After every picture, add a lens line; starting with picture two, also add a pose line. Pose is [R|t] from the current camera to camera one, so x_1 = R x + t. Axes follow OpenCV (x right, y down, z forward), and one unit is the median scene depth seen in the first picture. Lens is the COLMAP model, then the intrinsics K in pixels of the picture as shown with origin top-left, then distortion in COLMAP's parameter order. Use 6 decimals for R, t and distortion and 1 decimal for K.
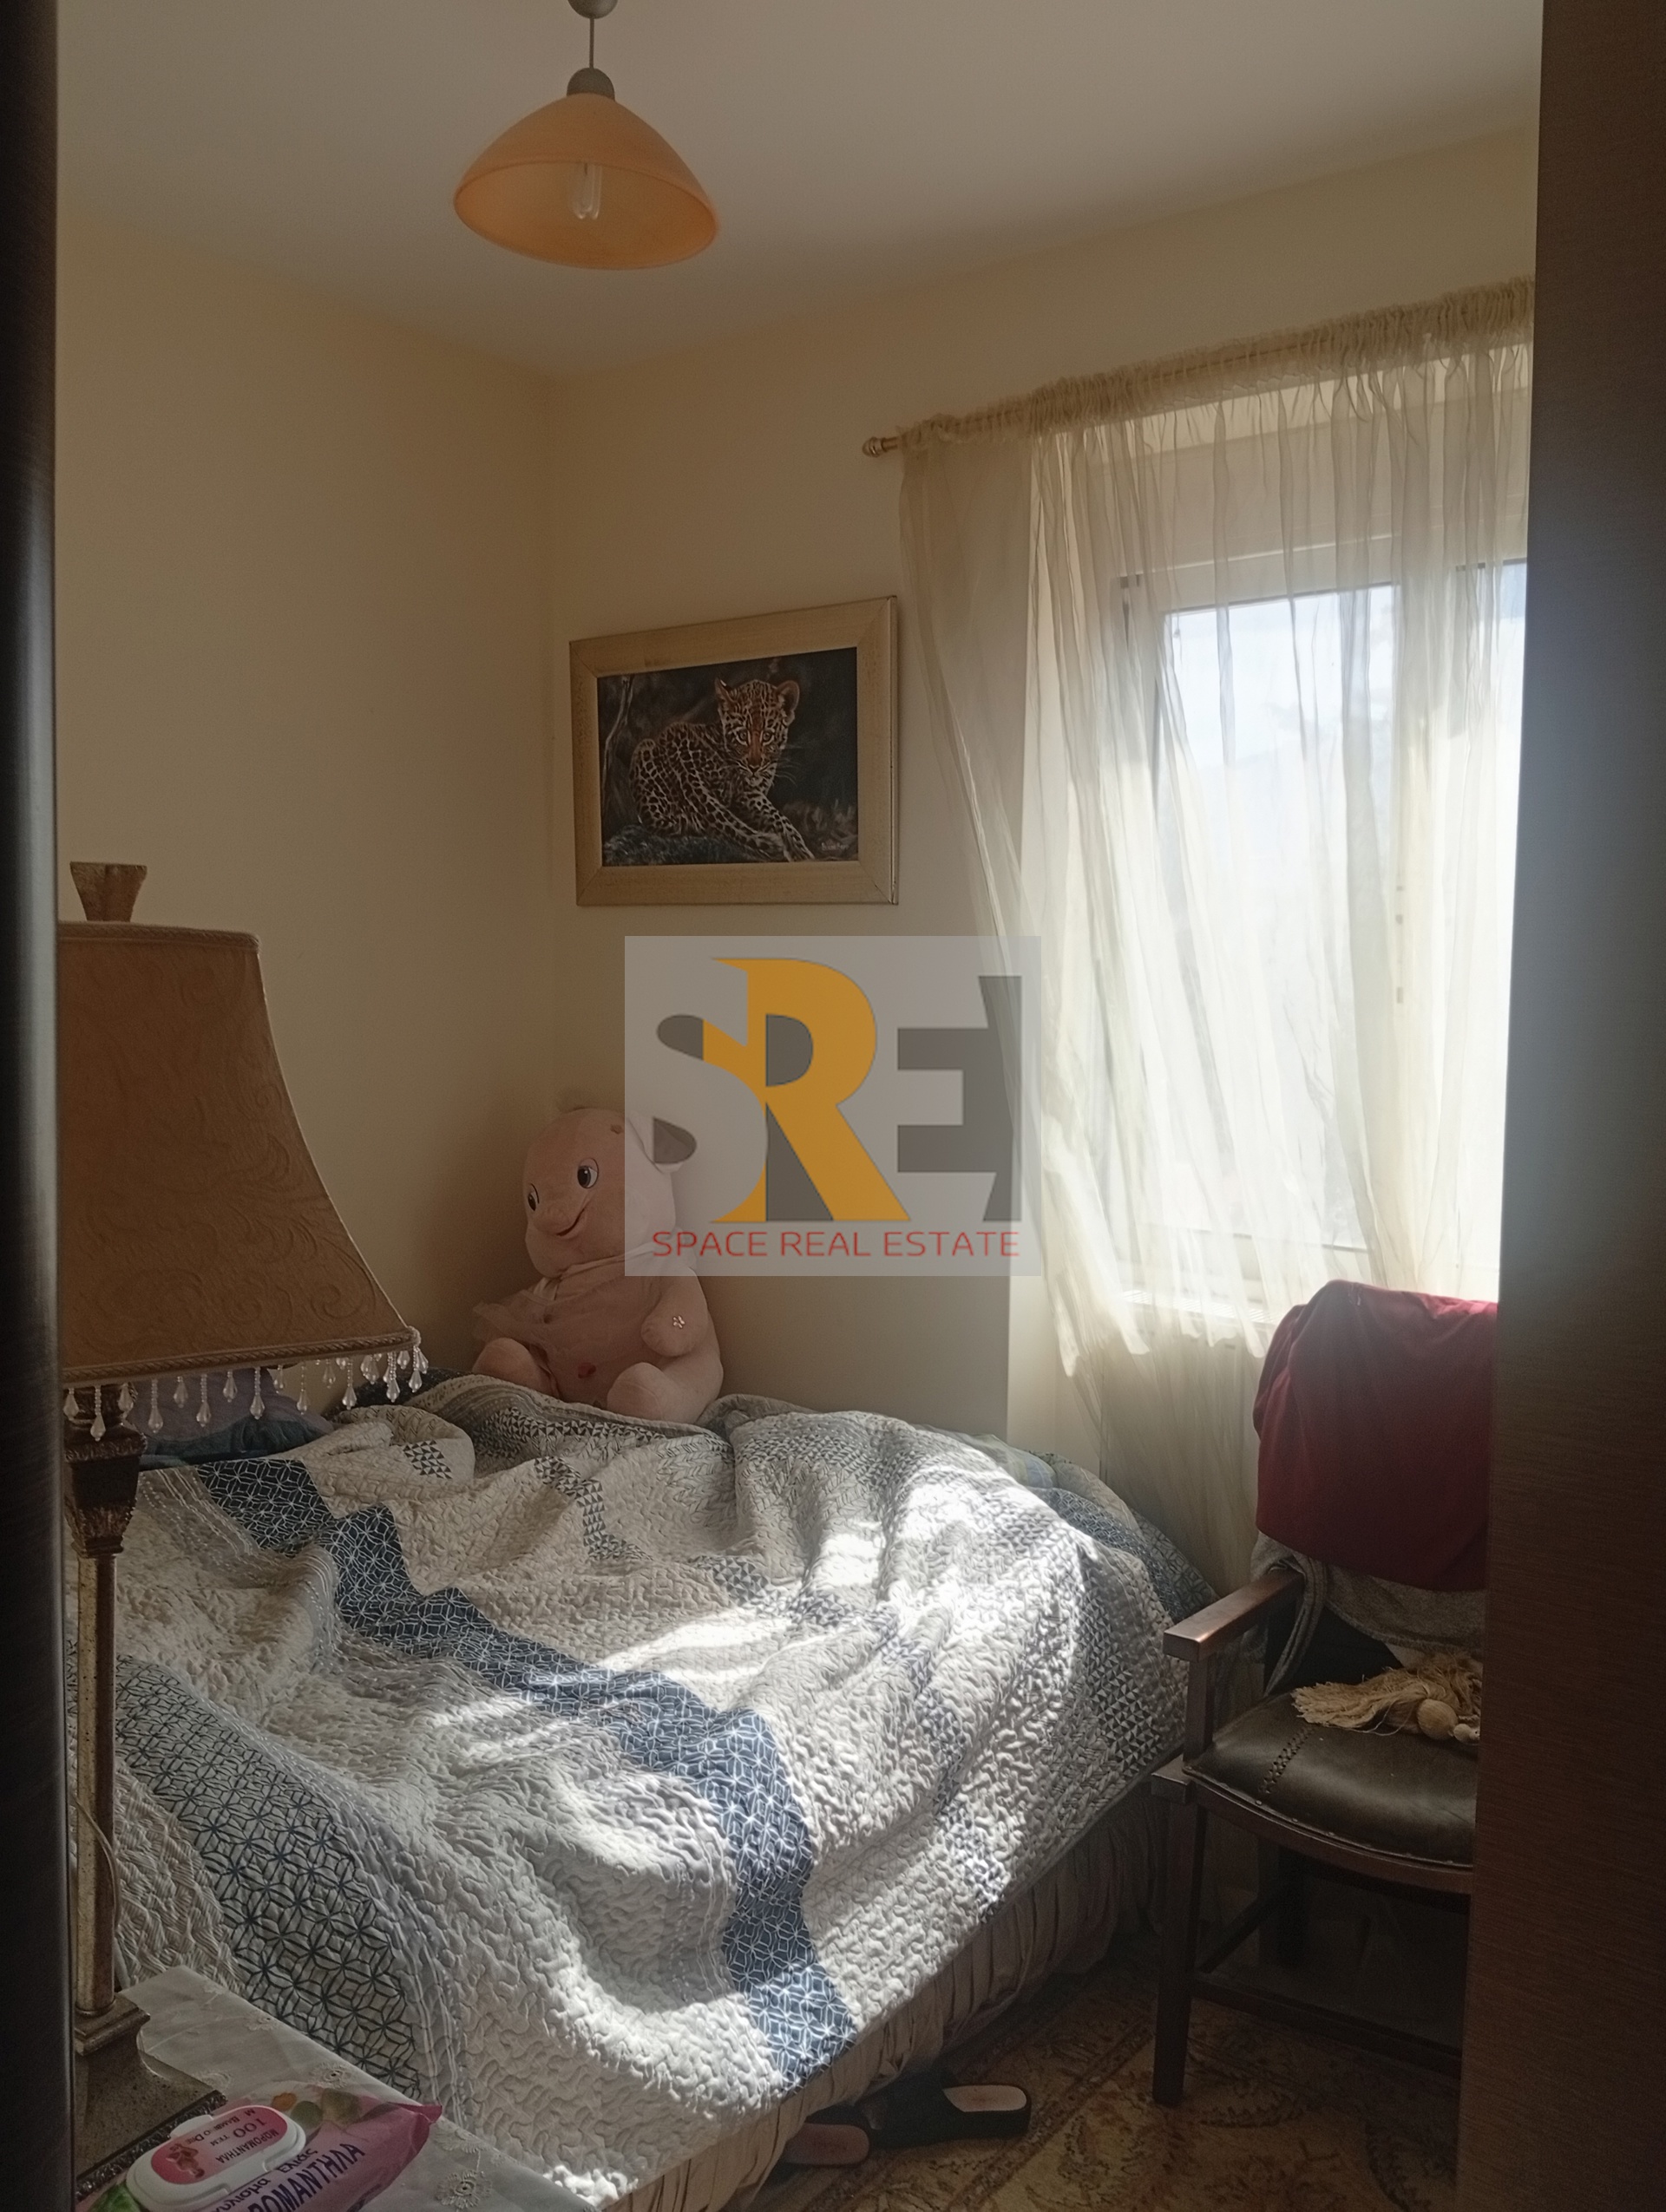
lens RADIAL K [[1749.4, 0, 821.0], [0, 1749.4, 1117.9], [0, 0, 1]] dist [0.068604, -0.123953]
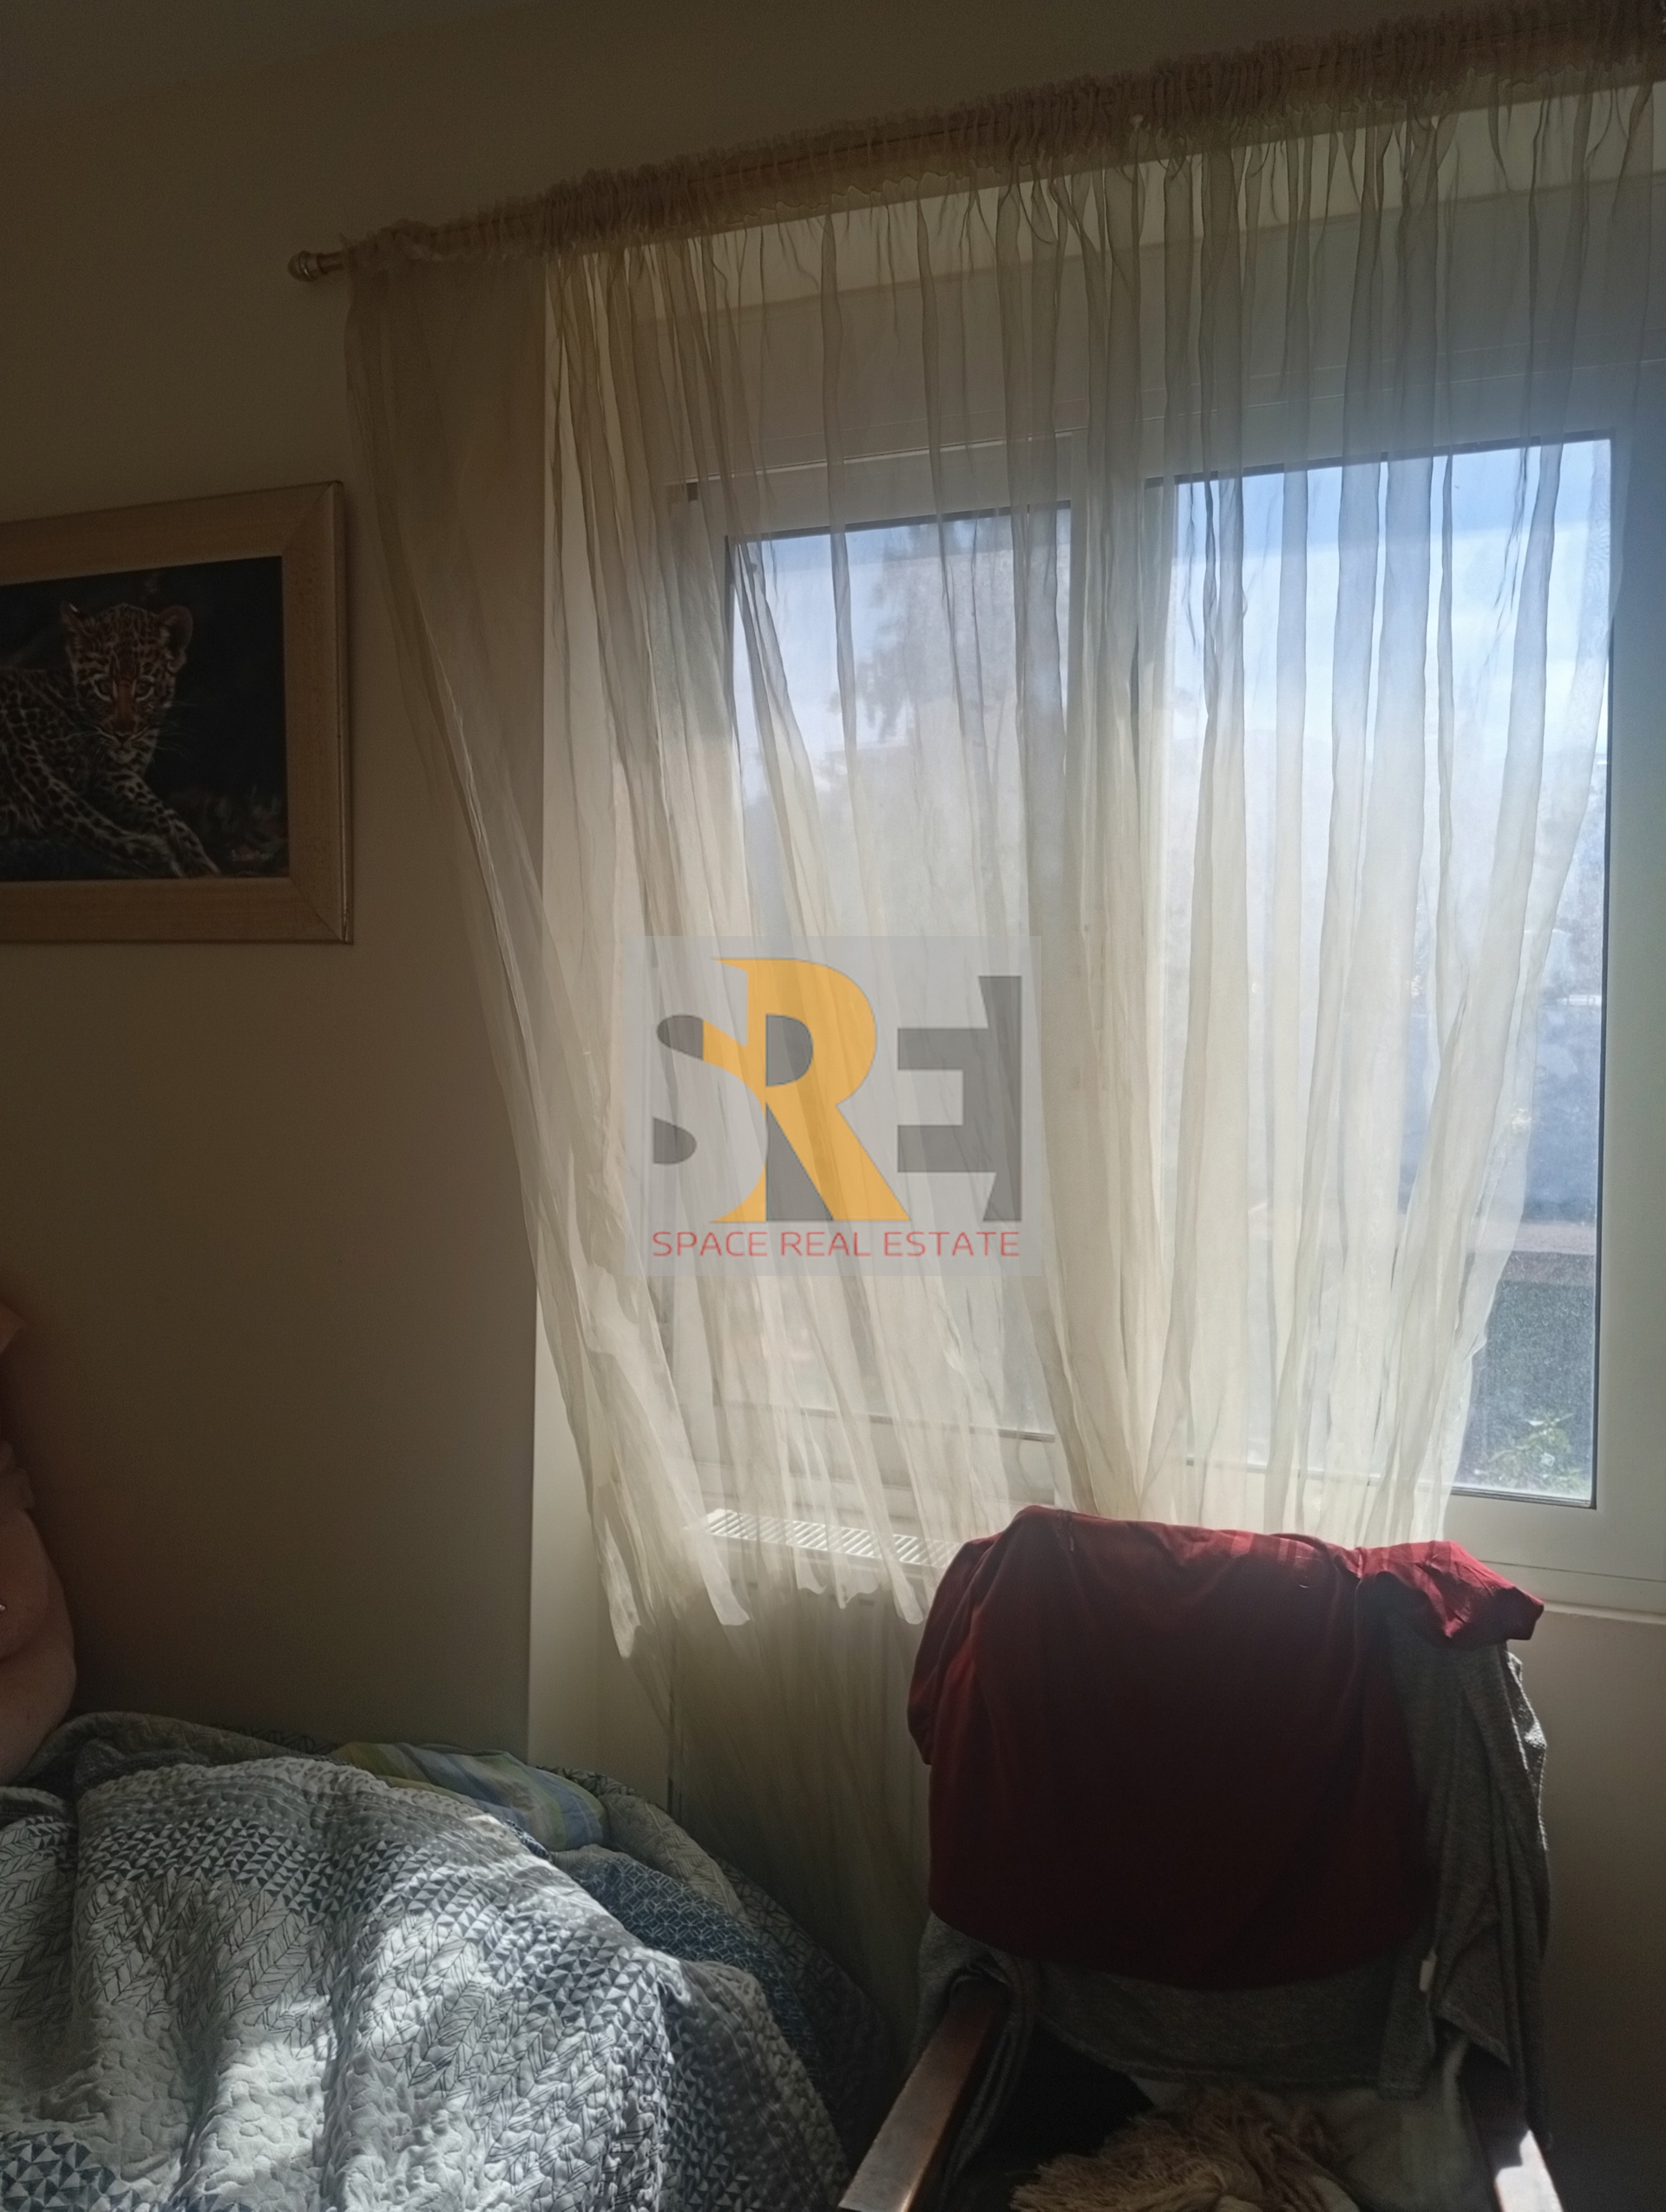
lens RADIAL K [[1749.4, 0, 798.3], [0, 1749.4, 1049.3], [0, 0, 1]] dist [0.068604, -0.123953]
pose [[0.959064, -0.006866, 0.283107, 0.019181], [0.026616, 0.997466, -0.065974, -0.038006], [-0.281937, 0.070809, 0.956816, 0.357463]]
